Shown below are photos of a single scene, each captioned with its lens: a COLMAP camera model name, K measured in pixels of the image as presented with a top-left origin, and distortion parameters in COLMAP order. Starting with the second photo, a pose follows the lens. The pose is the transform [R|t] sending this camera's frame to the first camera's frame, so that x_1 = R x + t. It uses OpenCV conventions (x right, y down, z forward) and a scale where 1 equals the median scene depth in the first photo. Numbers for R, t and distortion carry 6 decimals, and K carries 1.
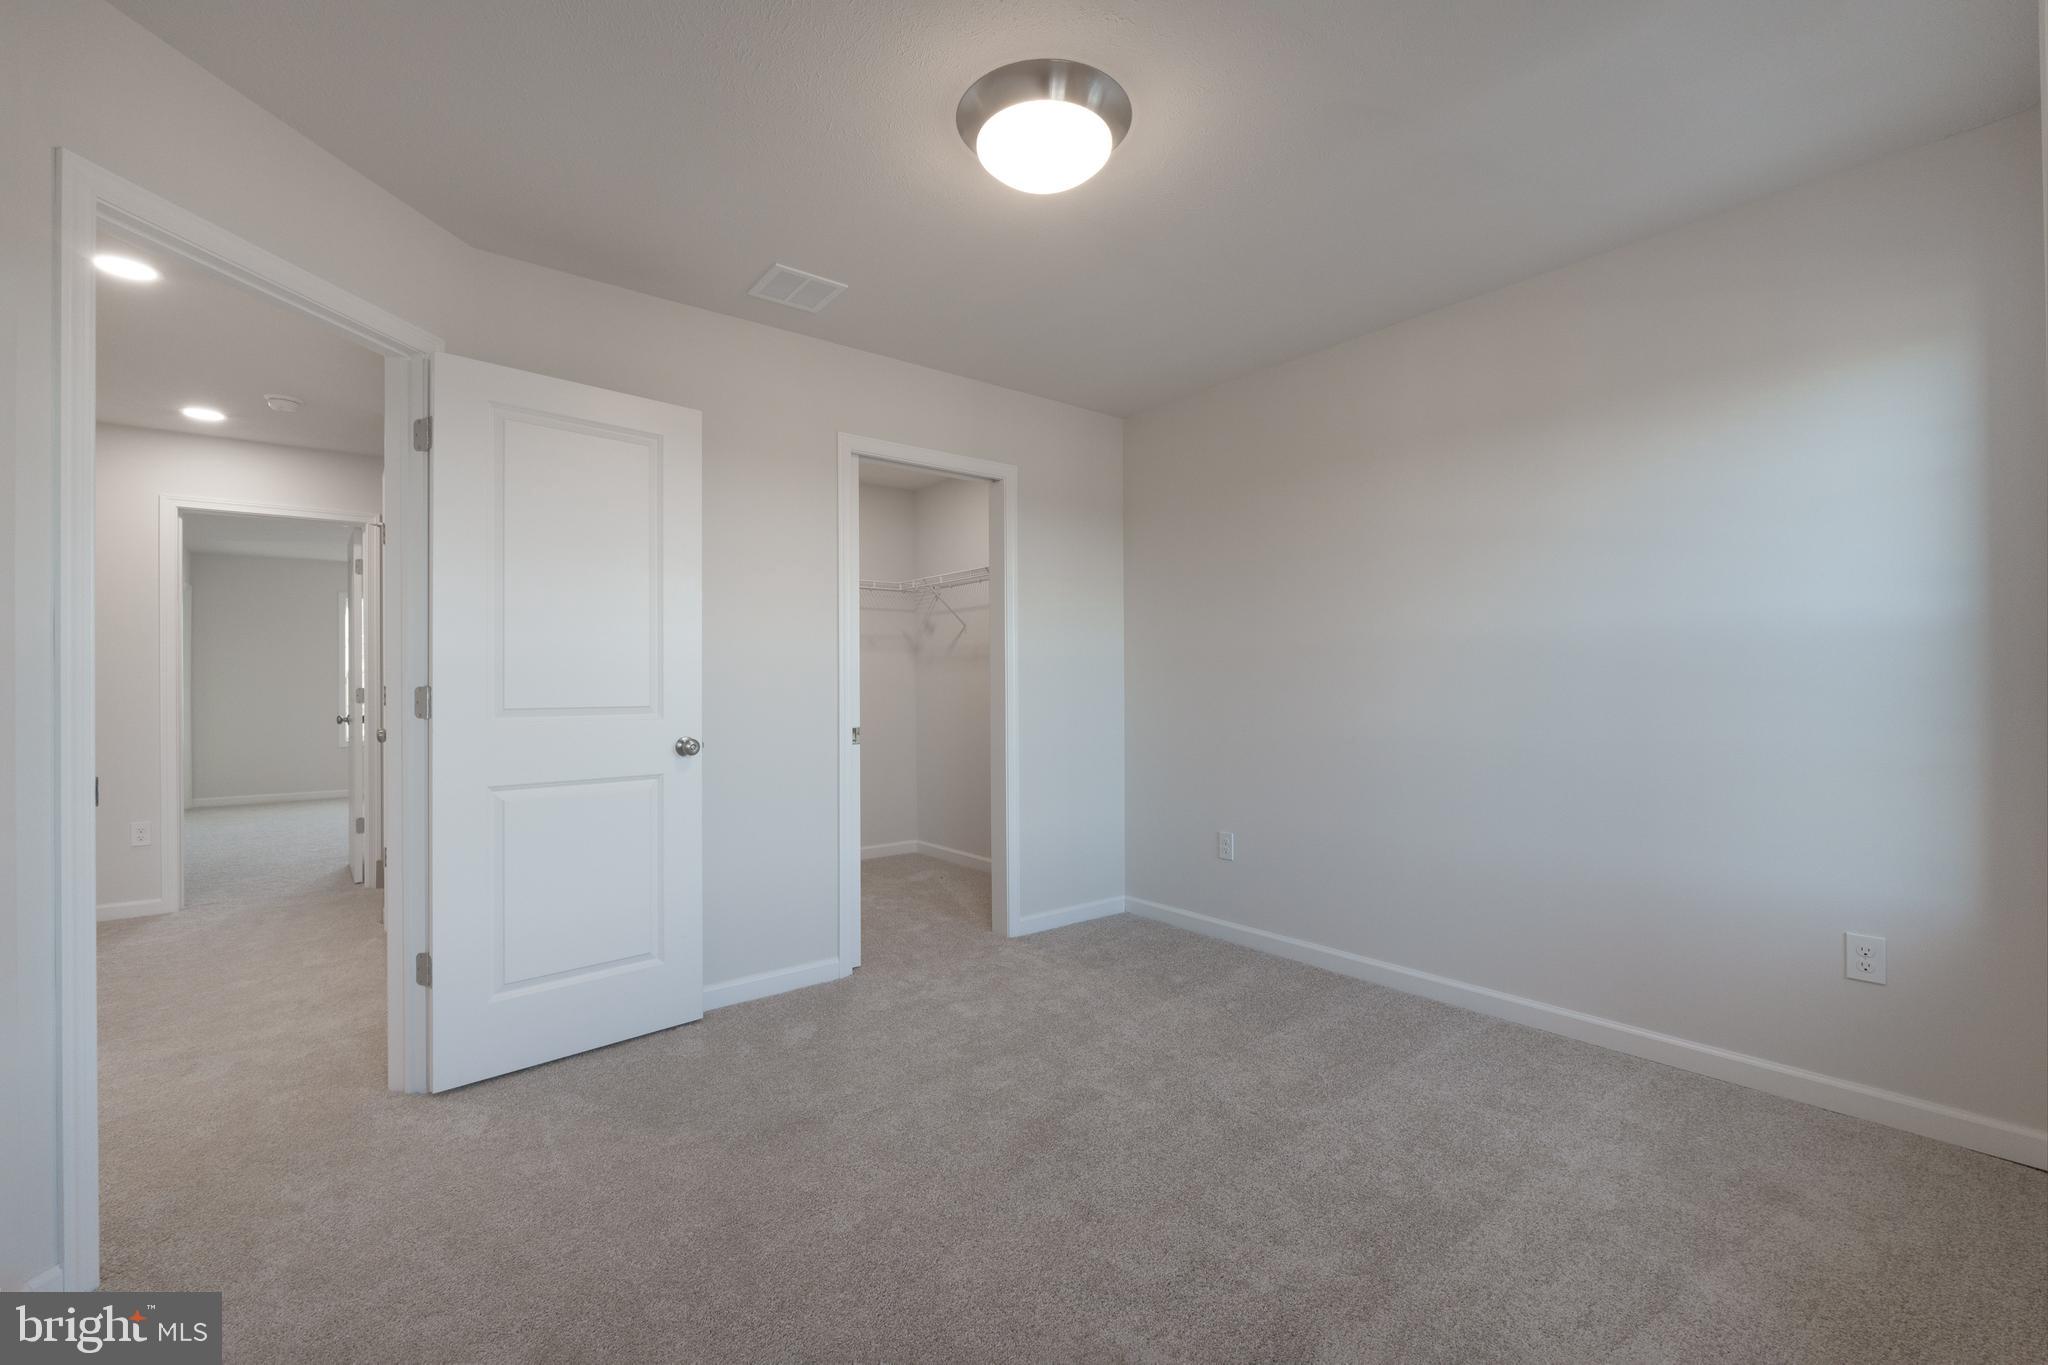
lens RADIAL K [[866.5, 0, 1017.4], [0, 866.5, 674.7], [0, 0, 1]] dist [-0.009006, -0.000091]
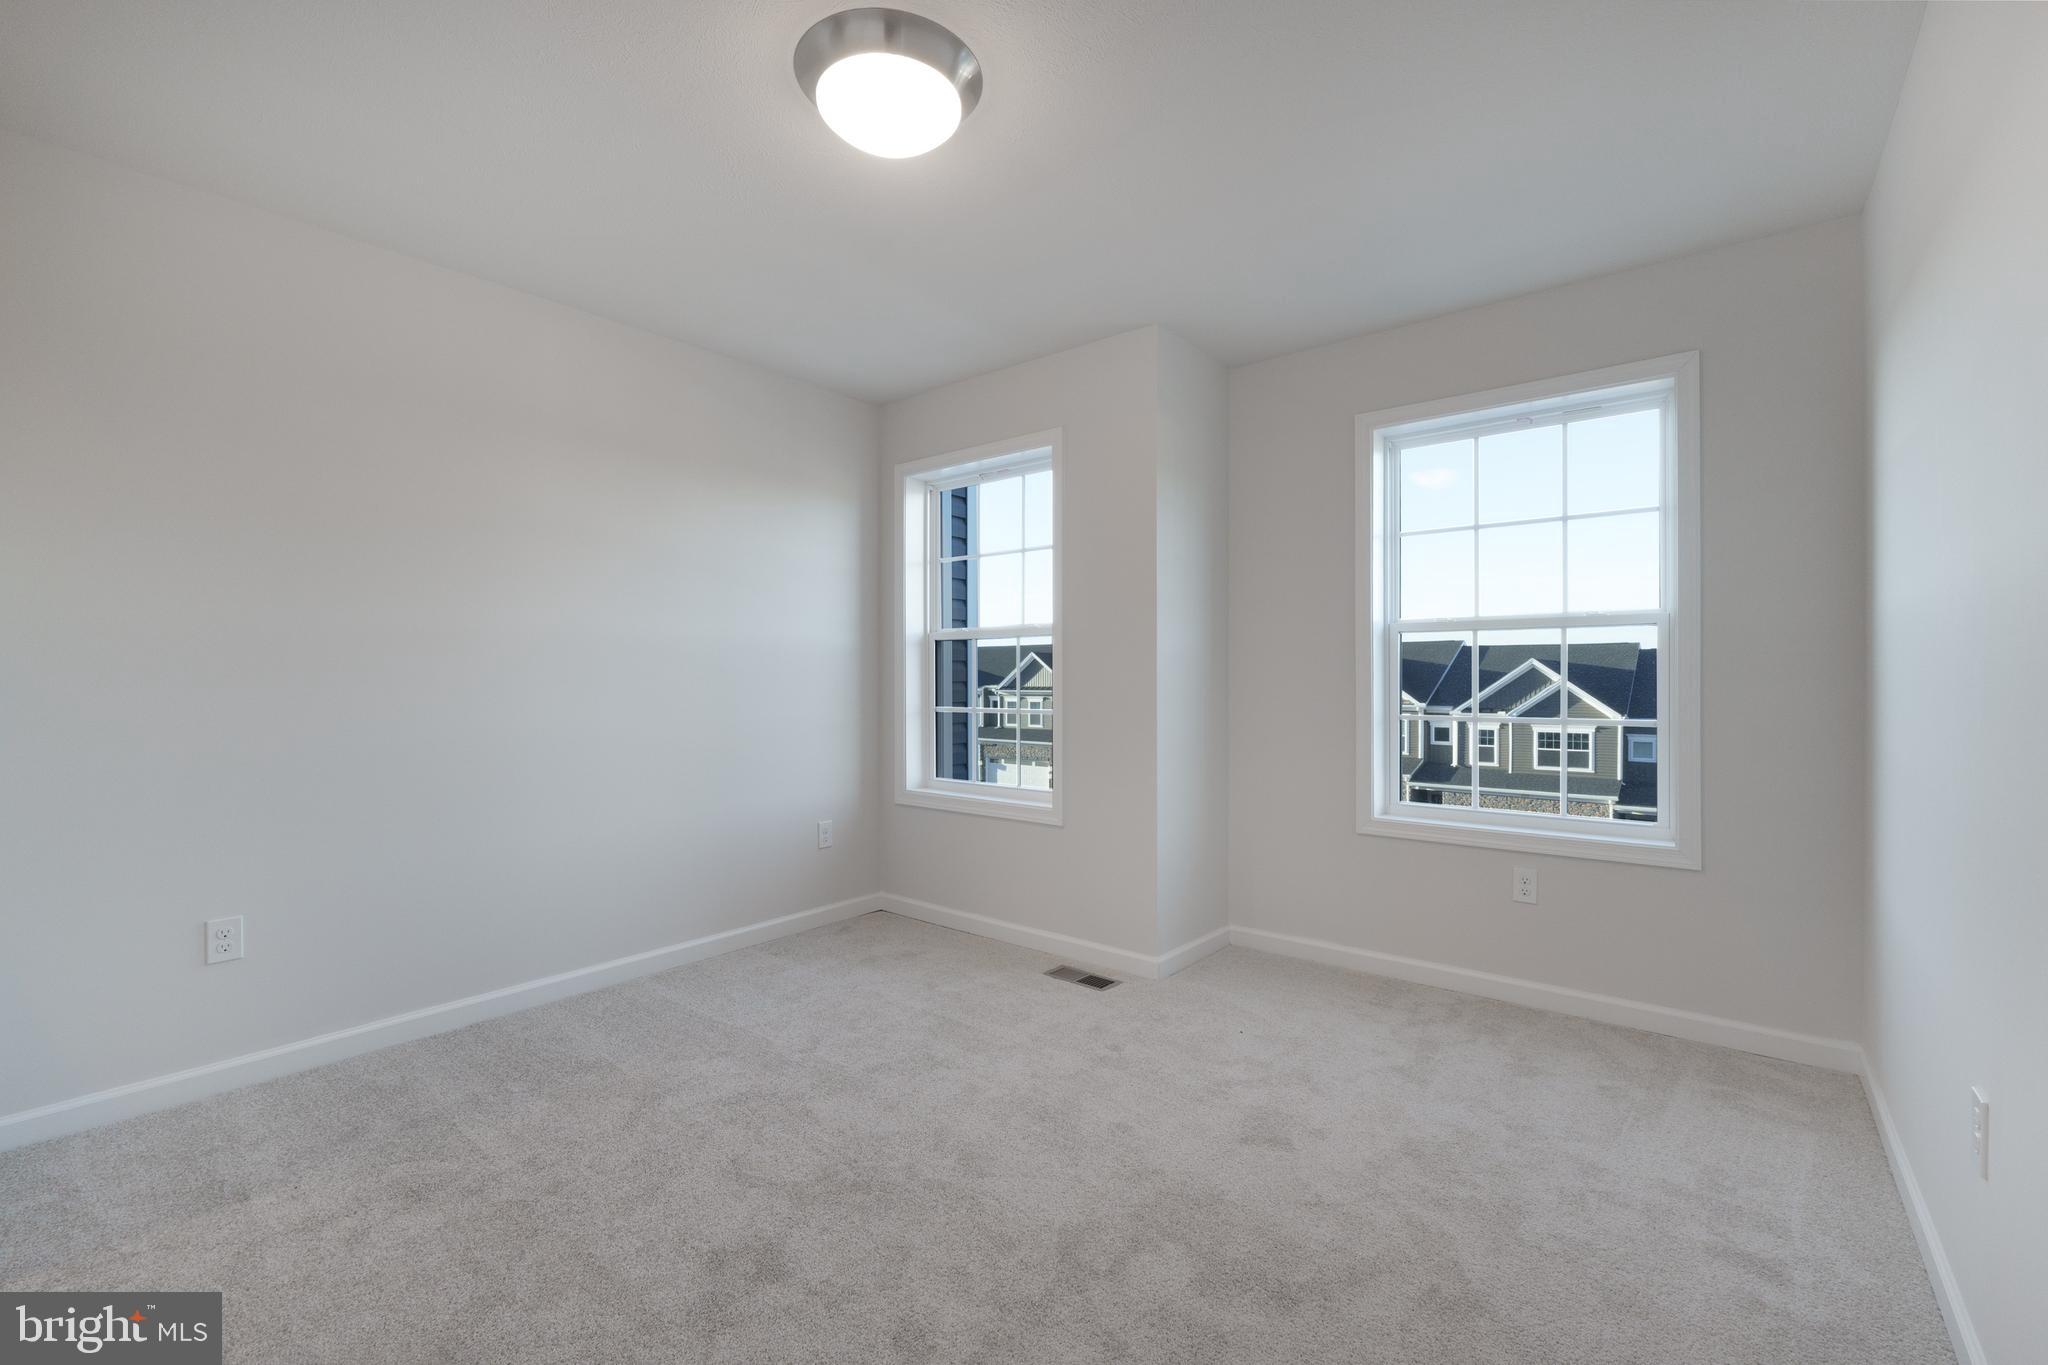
lens RADIAL K [[866.5, 0, 1017.4], [0, 866.5, 674.7], [0, 0, 1]] dist [-0.009006, -0.000091]
pose [[-0.217549, -0.001787, 0.976048, -0.649026], [-0.008732, 0.999962, -0.000115, -0.008058], [-0.976010, -0.008548, -0.217556, 0.733602]]
